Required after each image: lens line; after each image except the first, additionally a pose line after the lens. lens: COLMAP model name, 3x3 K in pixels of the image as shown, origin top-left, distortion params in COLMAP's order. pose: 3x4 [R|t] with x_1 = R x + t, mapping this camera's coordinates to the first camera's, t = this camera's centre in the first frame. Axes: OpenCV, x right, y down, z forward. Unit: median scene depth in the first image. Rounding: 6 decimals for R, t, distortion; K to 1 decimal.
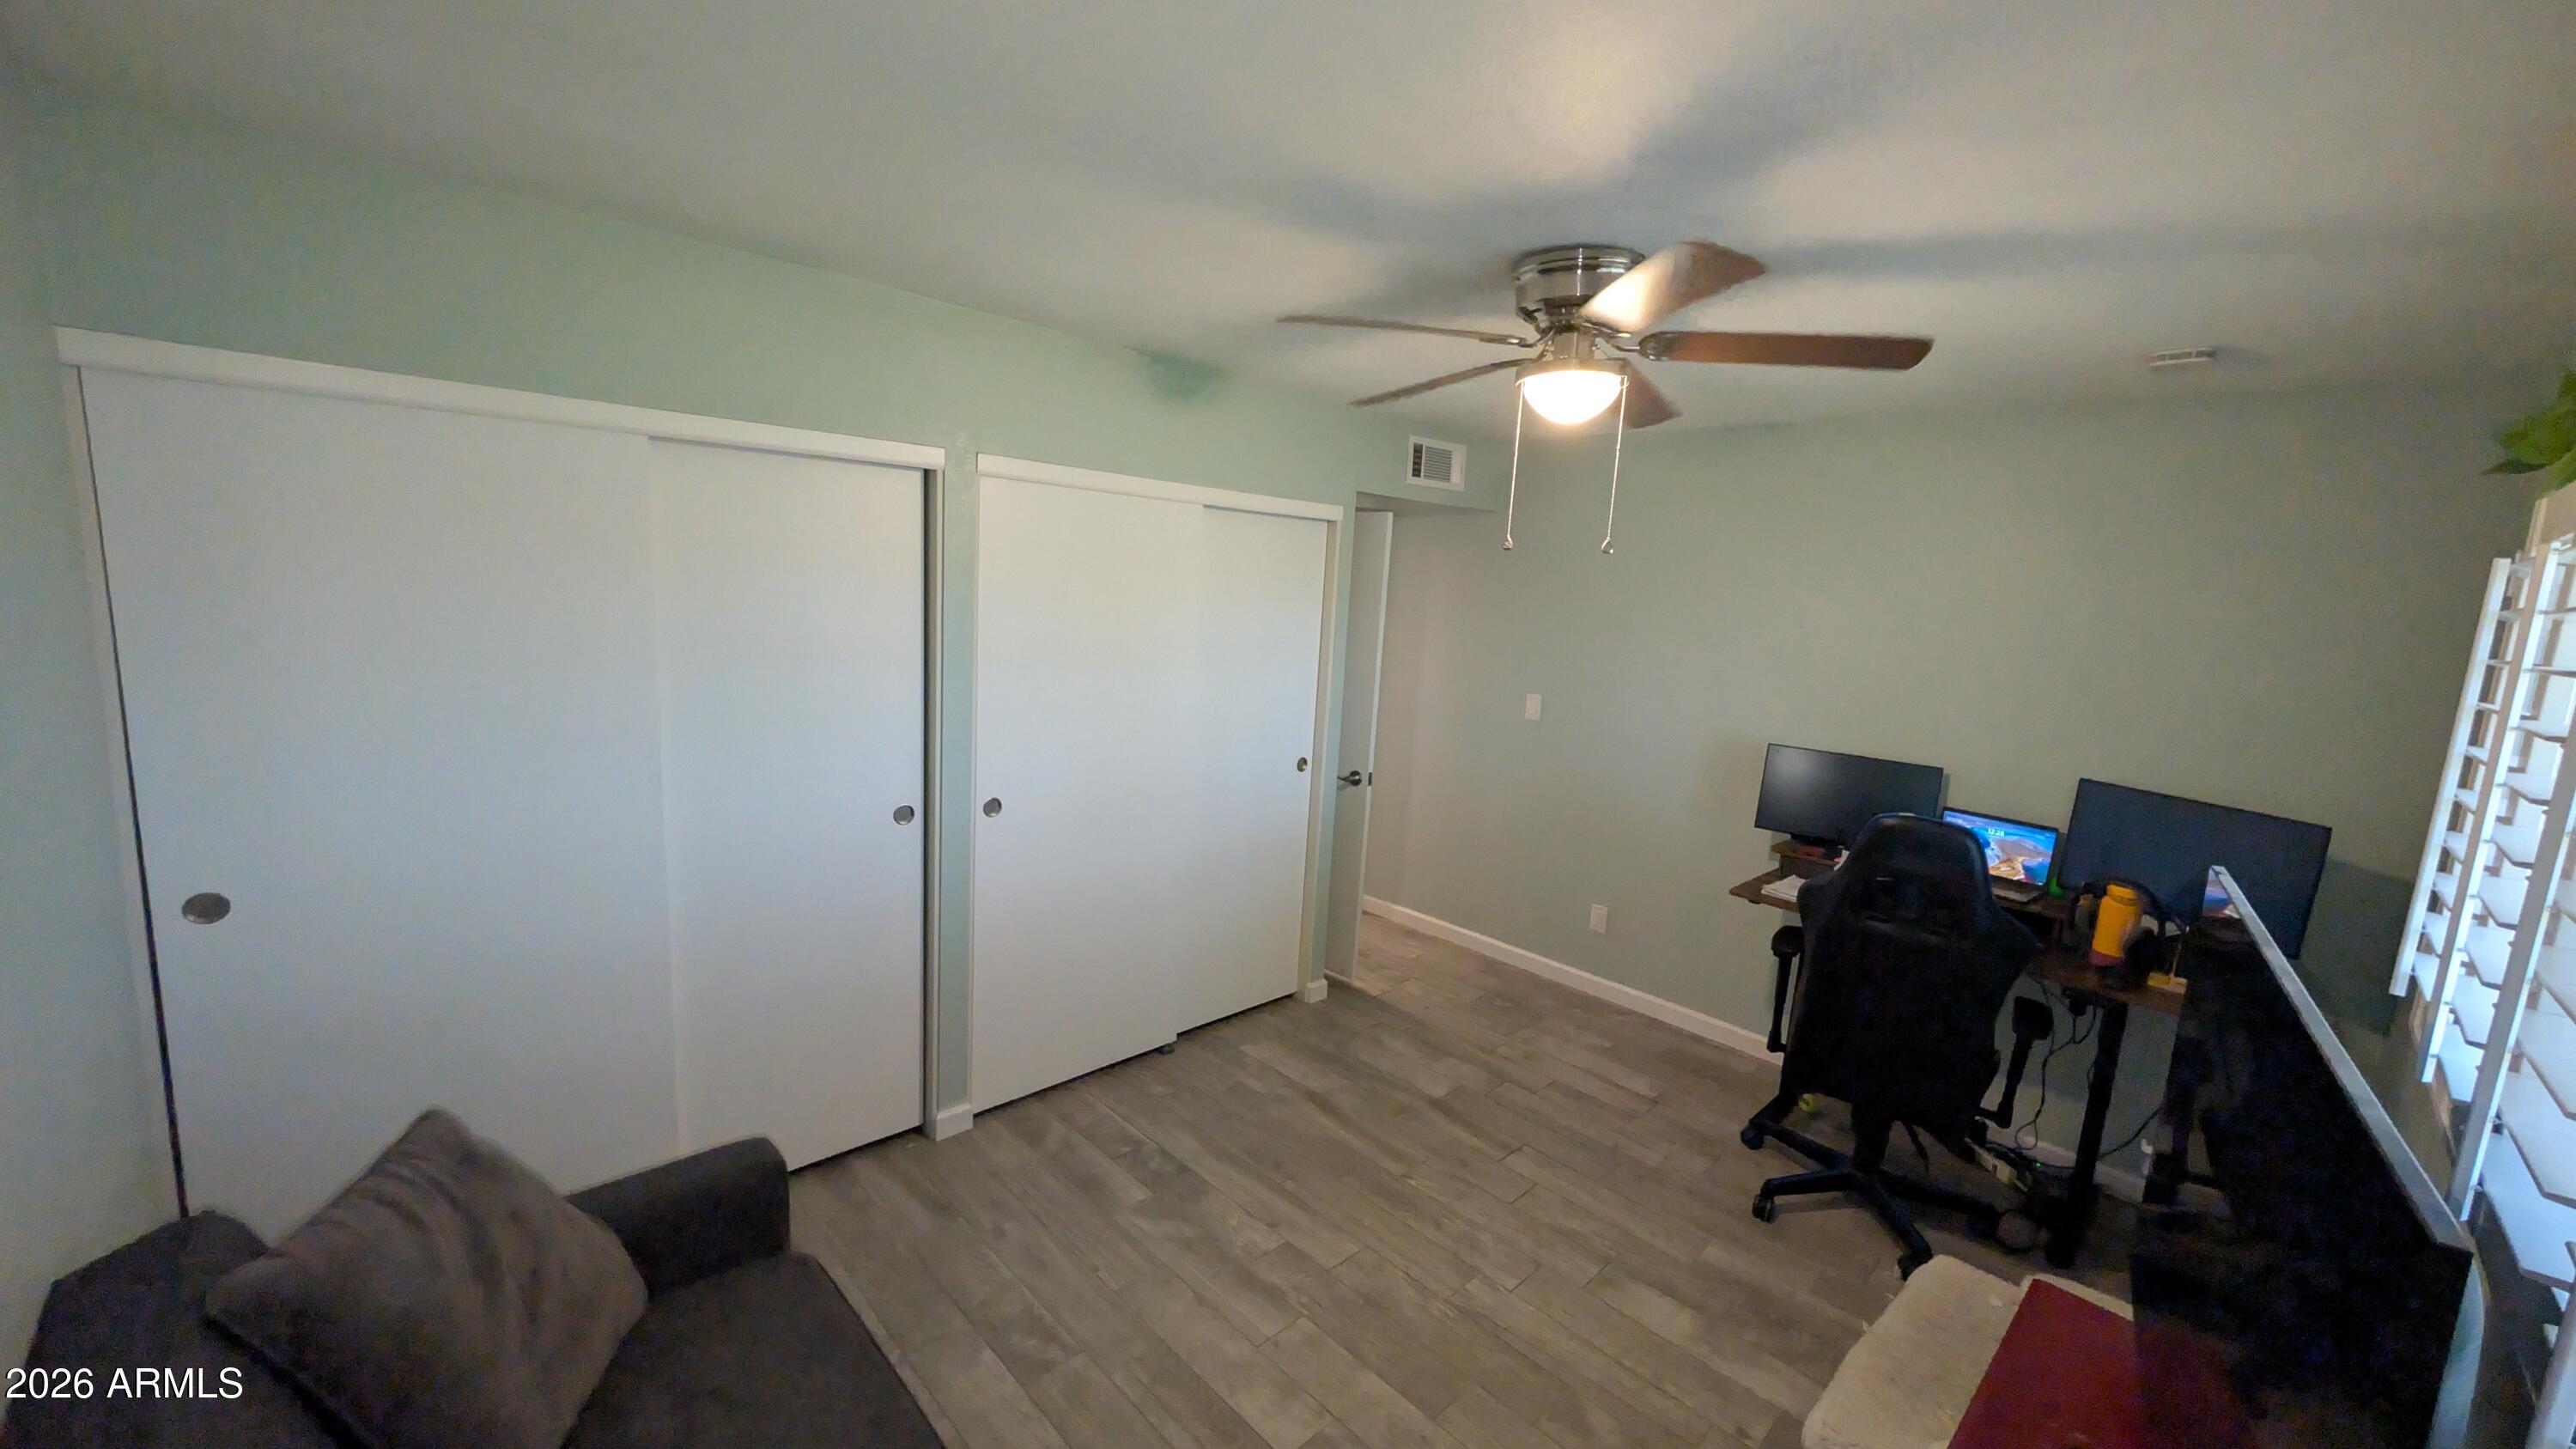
lens RADIAL K [[971.1, 0, 1283.9], [0, 971.1, 727.6], [0, 0, 1]] dist [-0.000479, 0.000094]
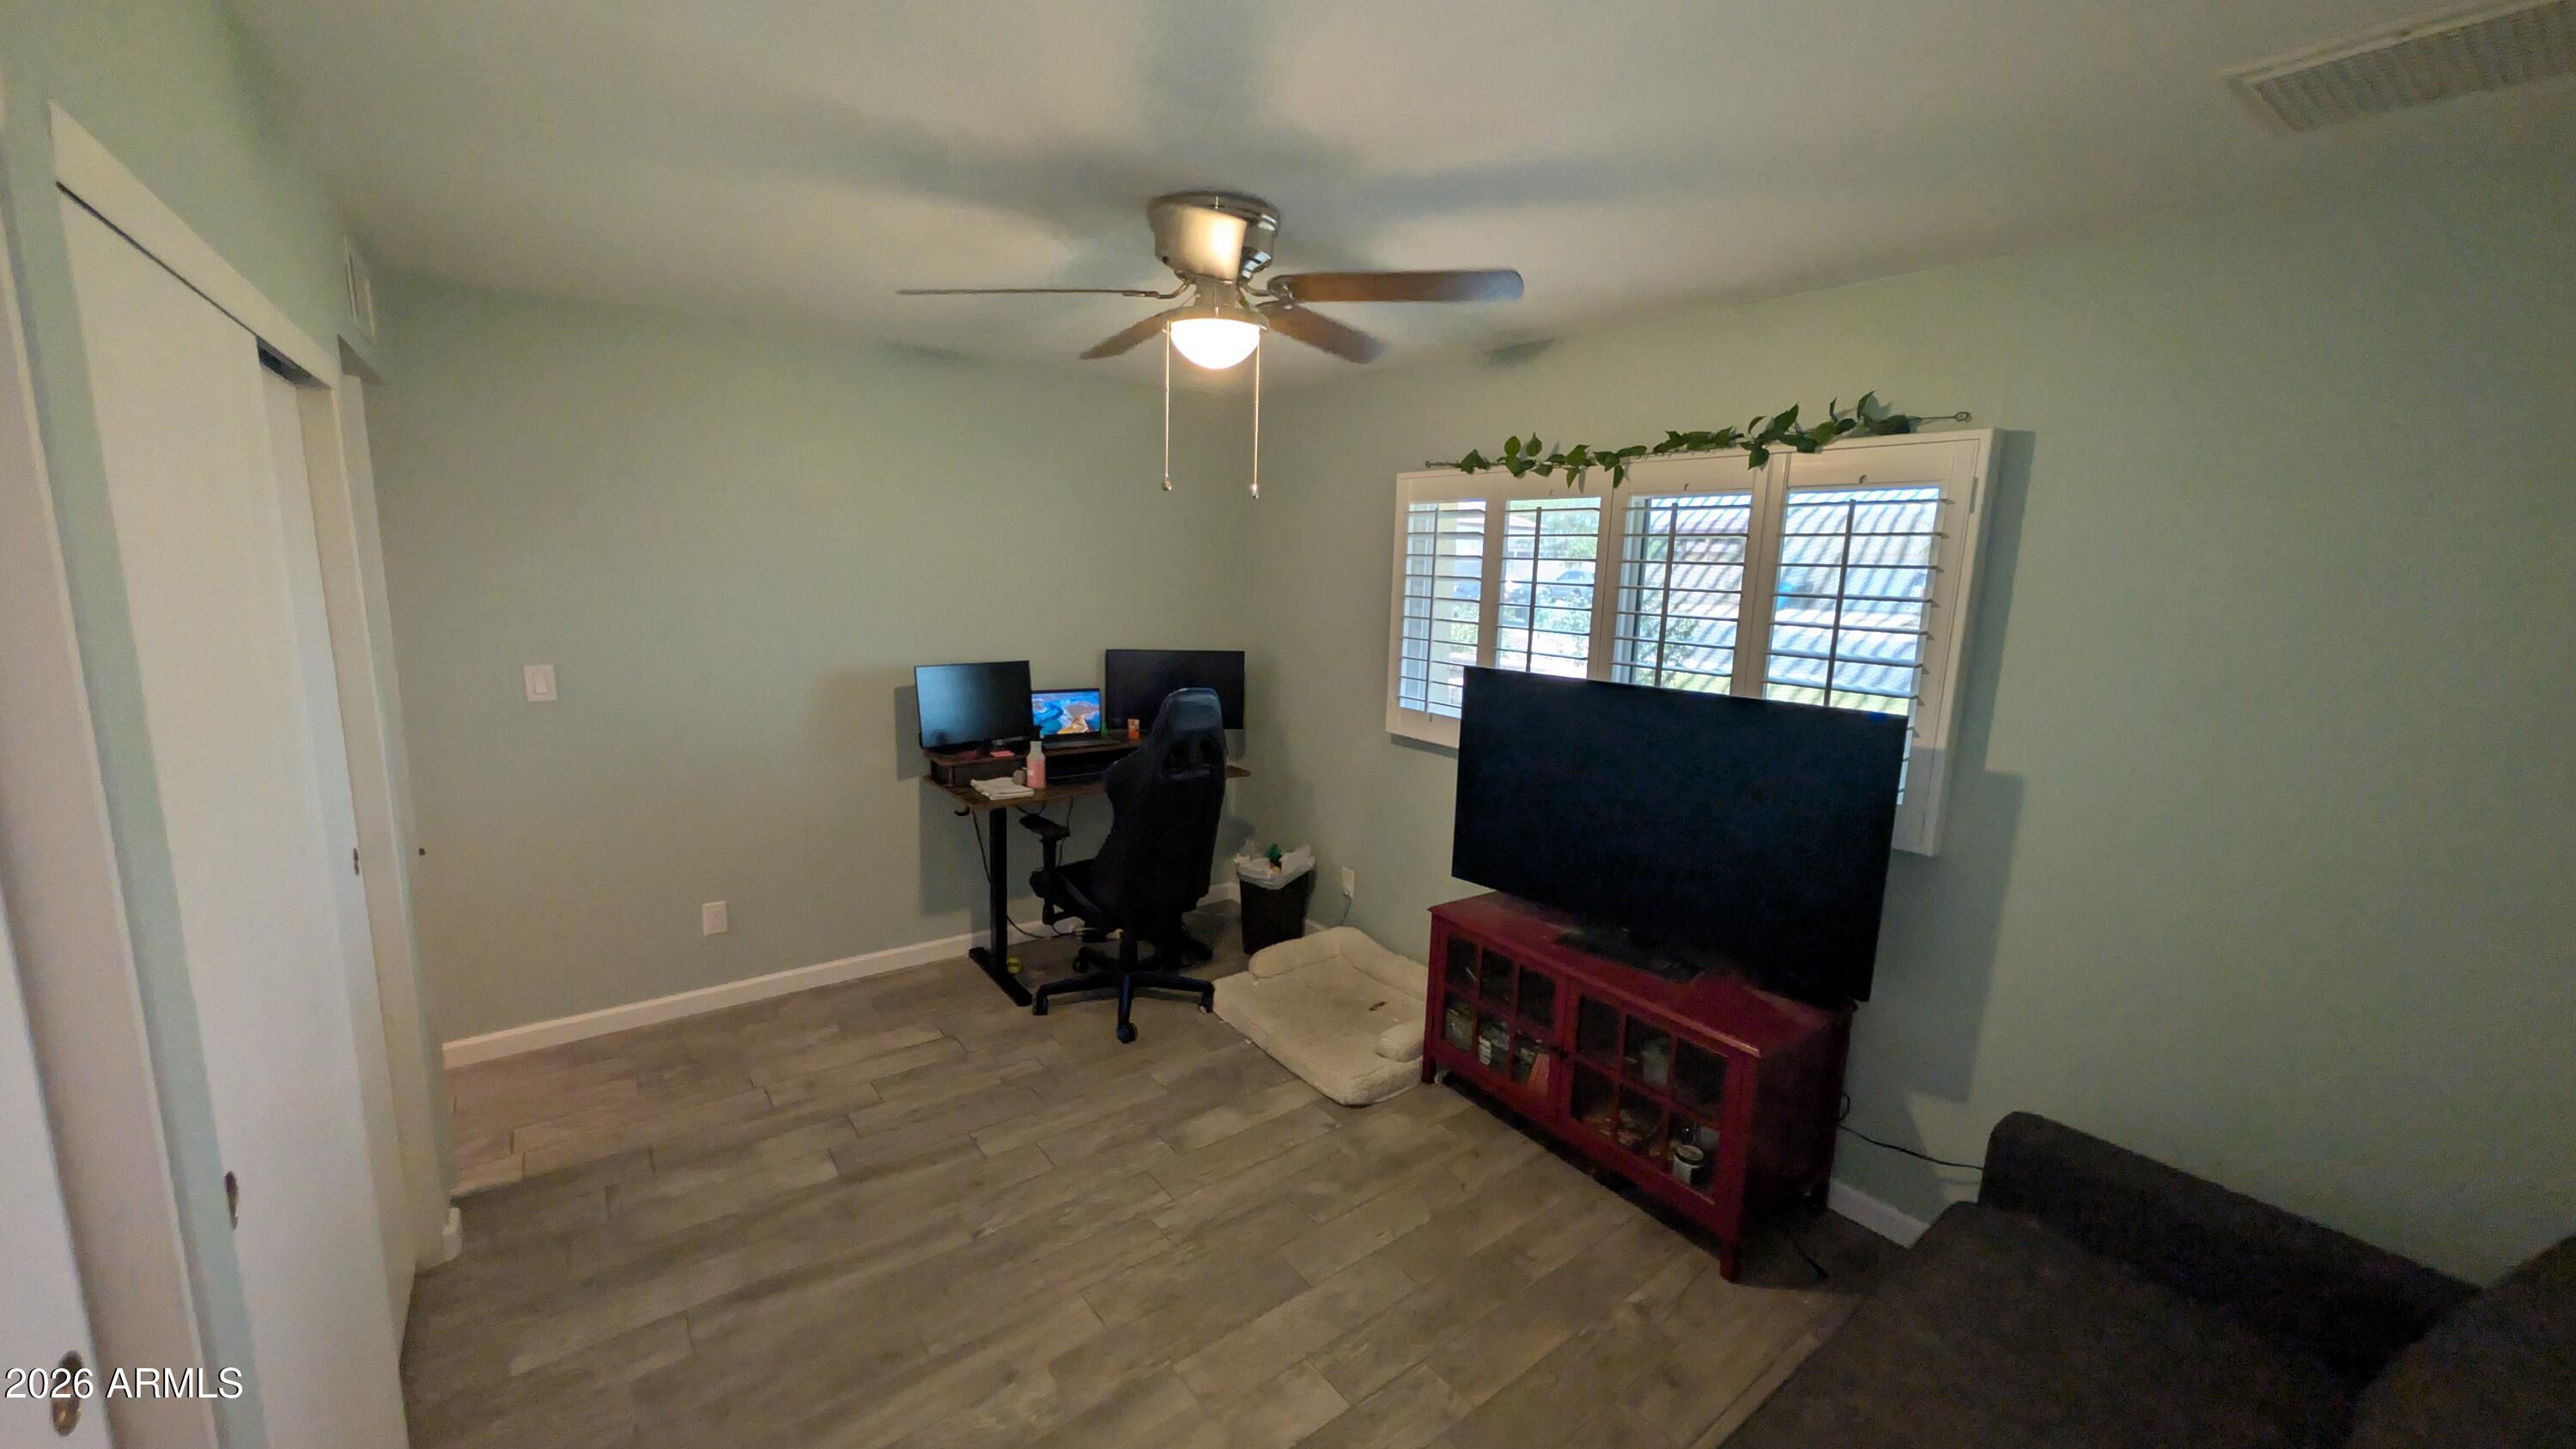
lens RADIAL K [[971.1, 0, 1285.1], [0, 971.1, 721.2], [0, 0, 1]] dist [-0.000479, 0.000094]
pose [[0.114179, -0.220287, 0.968730, -0.530107], [0.124750, 0.970567, 0.206001, -0.103765], [-0.985597, 0.097328, 0.138299, 0.544052]]
